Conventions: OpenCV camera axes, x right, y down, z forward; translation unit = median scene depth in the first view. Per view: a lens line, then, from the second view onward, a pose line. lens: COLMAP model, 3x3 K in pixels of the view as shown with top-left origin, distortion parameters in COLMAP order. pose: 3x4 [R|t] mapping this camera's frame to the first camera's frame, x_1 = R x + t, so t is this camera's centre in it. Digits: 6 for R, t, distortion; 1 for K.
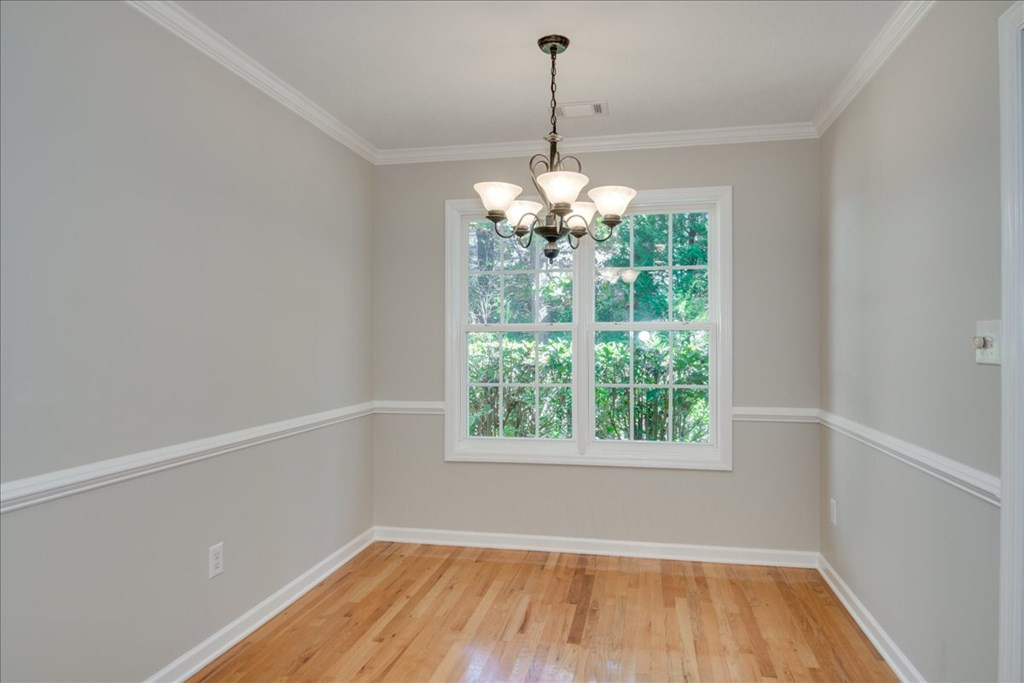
lens RADIAL K [[548.1, 0, 512.0], [0, 548.1, 341.5], [0, 0, 1]] dist [-0.003326, -0.001016]
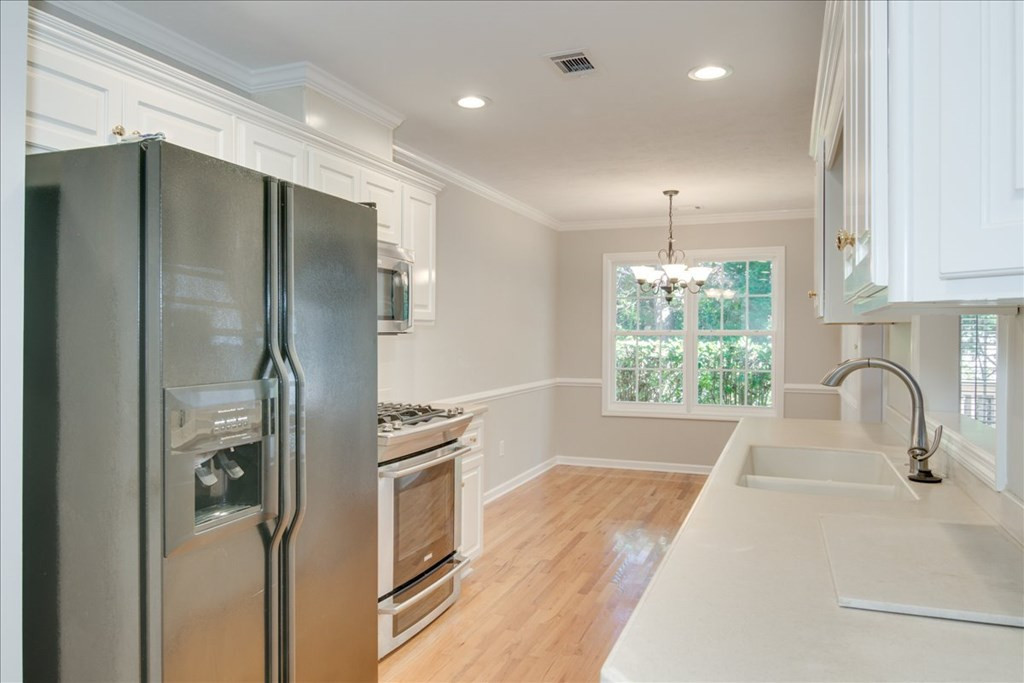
lens RADIAL K [[673.3, 0, 512.0], [0, 673.3, 341.5], [0, 0, 1]] dist [-0.006066, -0.000378]
pose [[0.986301, 0.005611, -0.164857, -0.056087], [-0.003746, 0.999925, 0.011619, -0.021505], [0.164910, -0.010843, 0.986249, -0.968587]]
